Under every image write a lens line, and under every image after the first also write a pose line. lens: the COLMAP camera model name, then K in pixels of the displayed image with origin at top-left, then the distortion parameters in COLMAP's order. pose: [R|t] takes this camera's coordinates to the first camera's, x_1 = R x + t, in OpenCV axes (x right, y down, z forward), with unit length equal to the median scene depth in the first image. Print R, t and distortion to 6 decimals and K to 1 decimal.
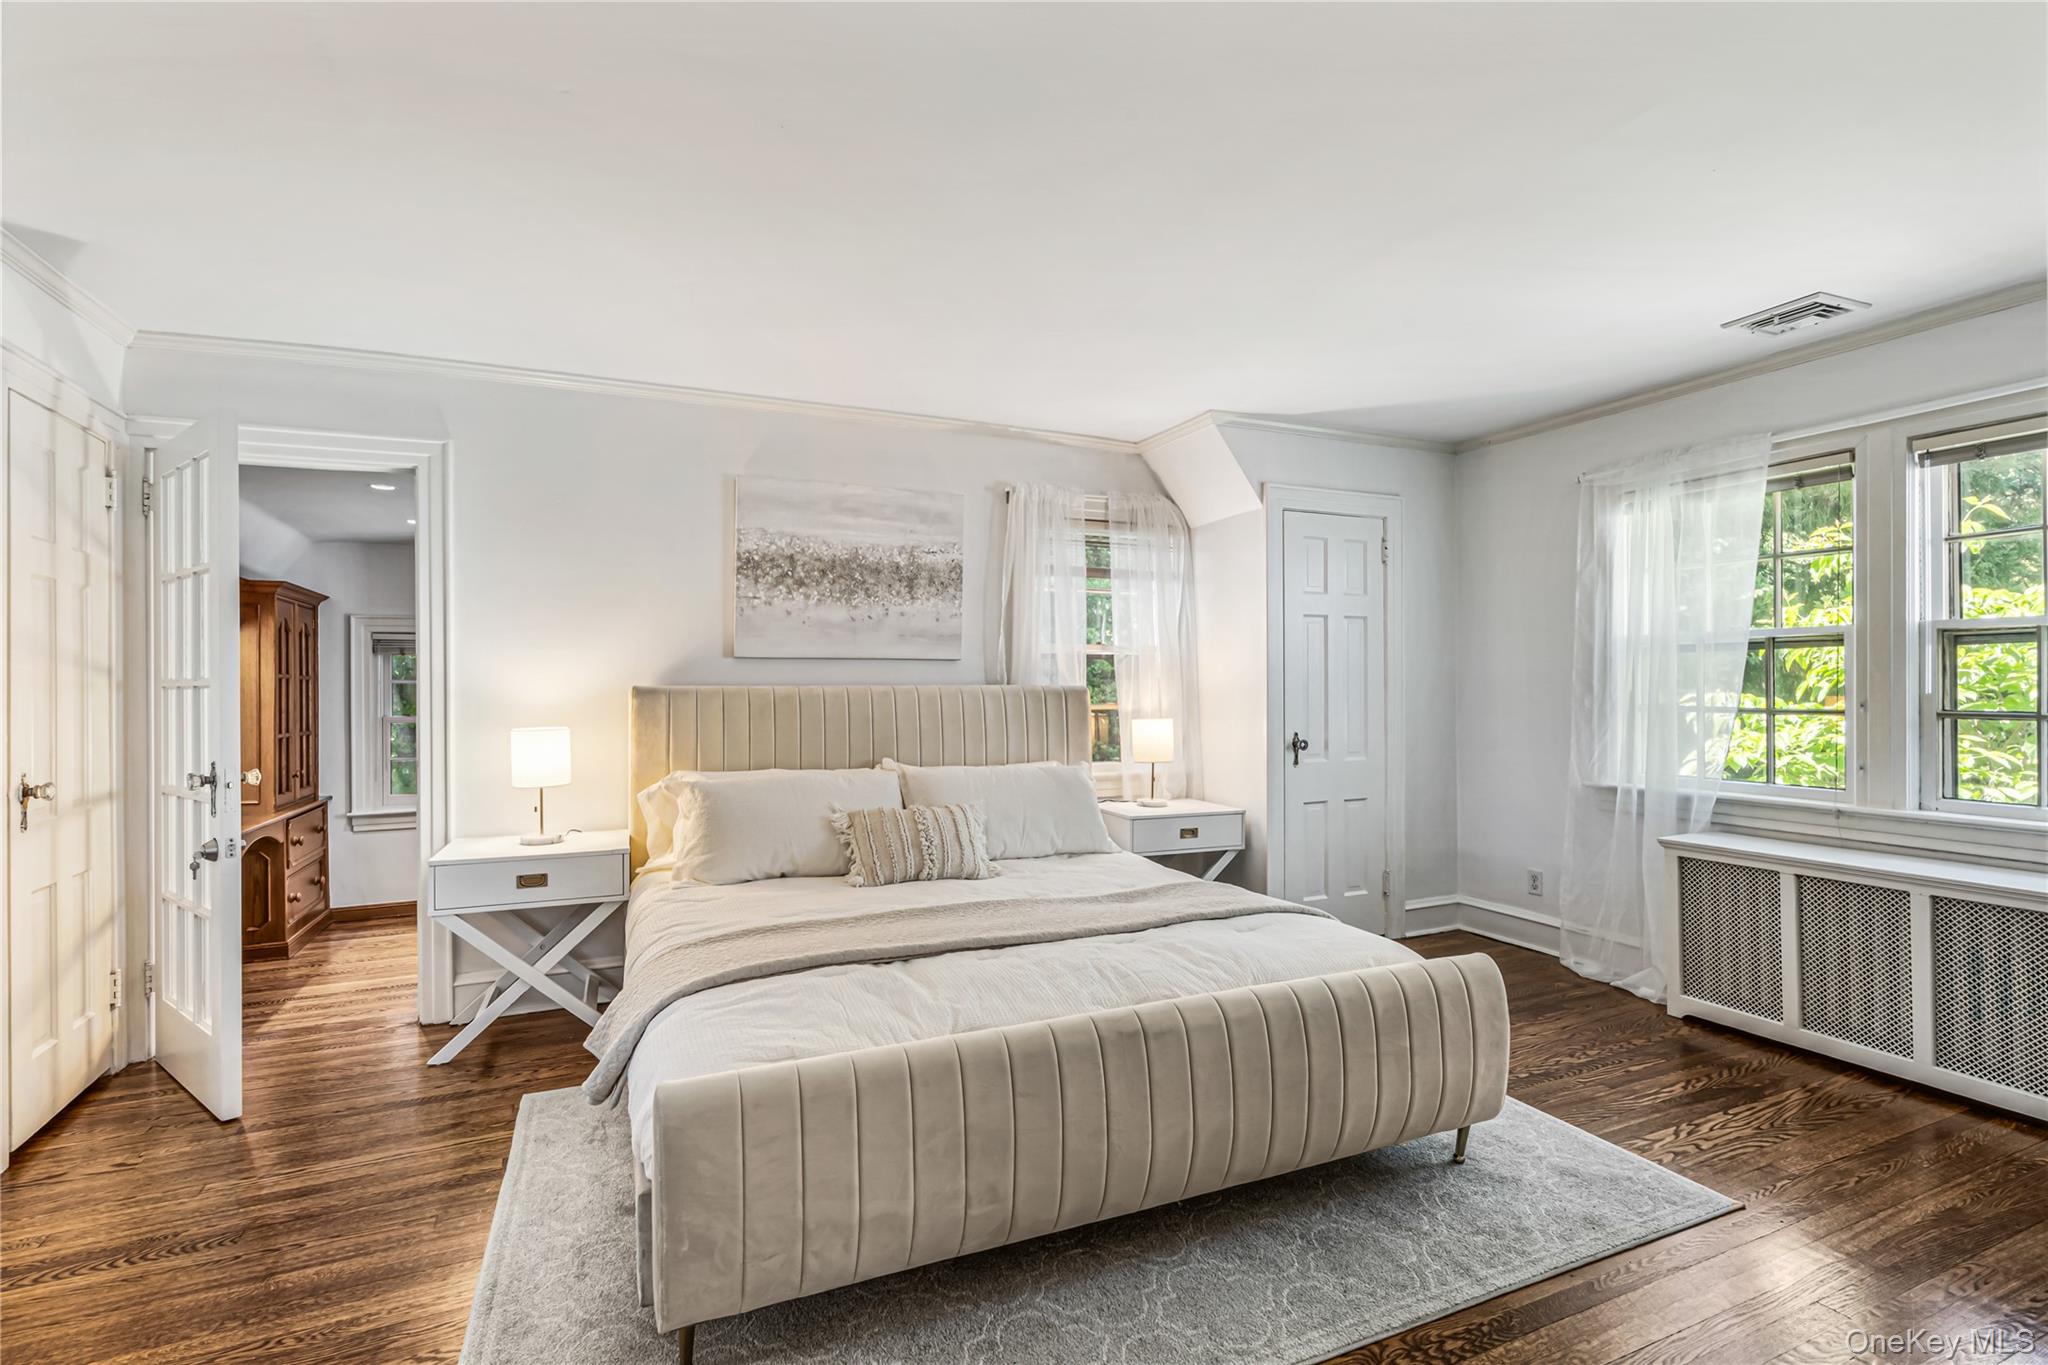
lens RADIAL K [[938.5, 0, 1006.2], [0, 938.5, 689.1], [0, 0, 1]] dist [-0.002916, 0.000054]
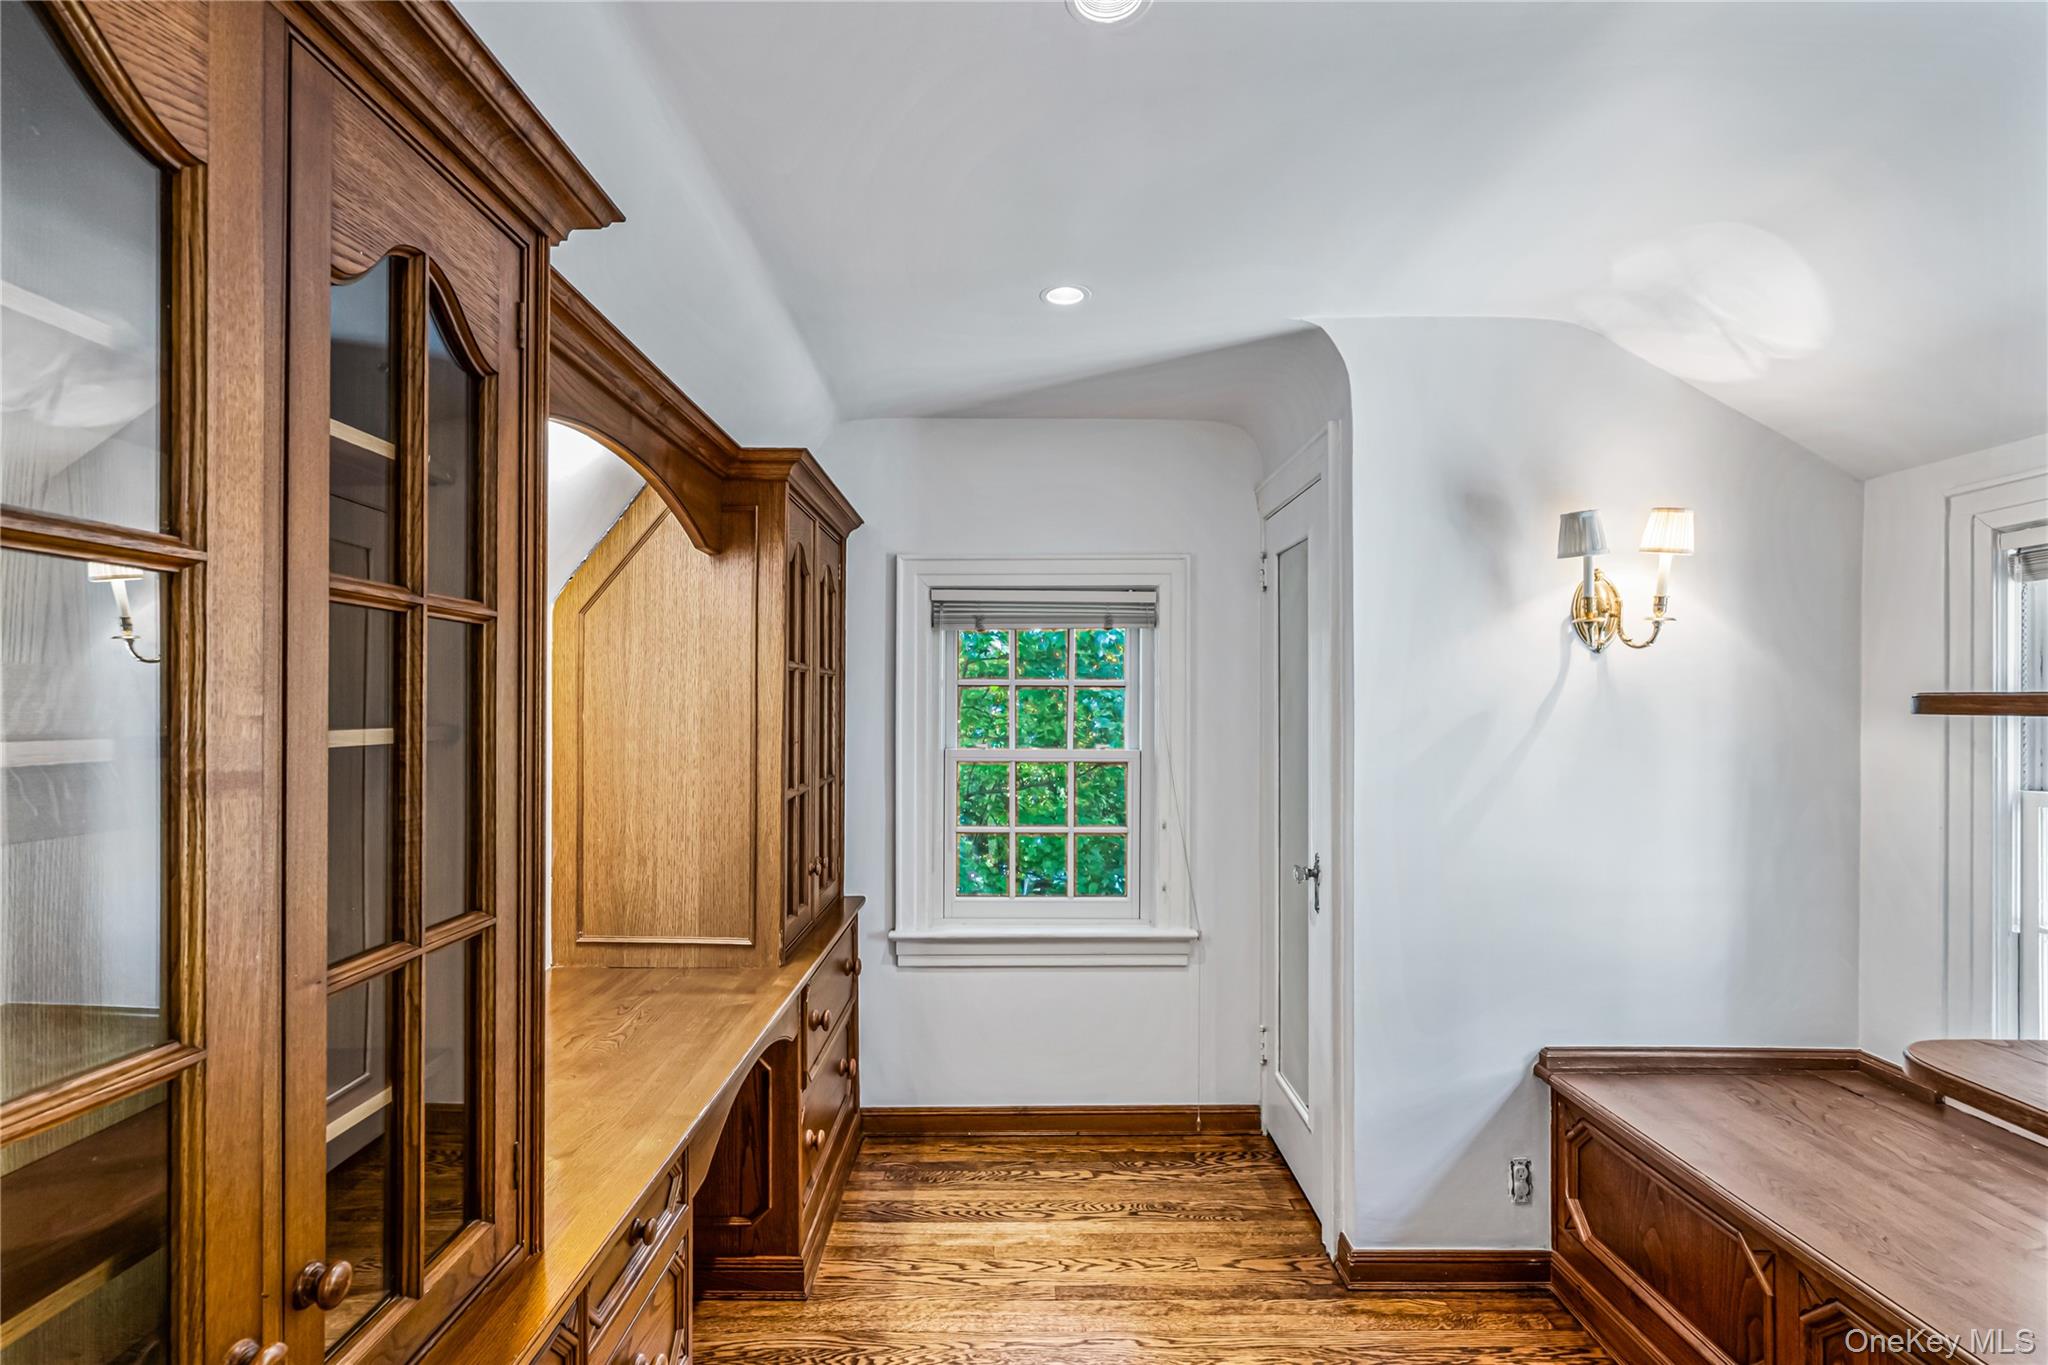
lens RADIAL K [[938.5, 0, 1006.2], [0, 938.5, 689.1], [0, 0, 1]] dist [-0.002916, 0.000054]
pose [[0.916081, 0.002788, -0.400985, -0.446633], [-0.006248, 0.999954, -0.007322, 0.000018], [0.400946, 0.009213, 0.916056, 0.560548]]
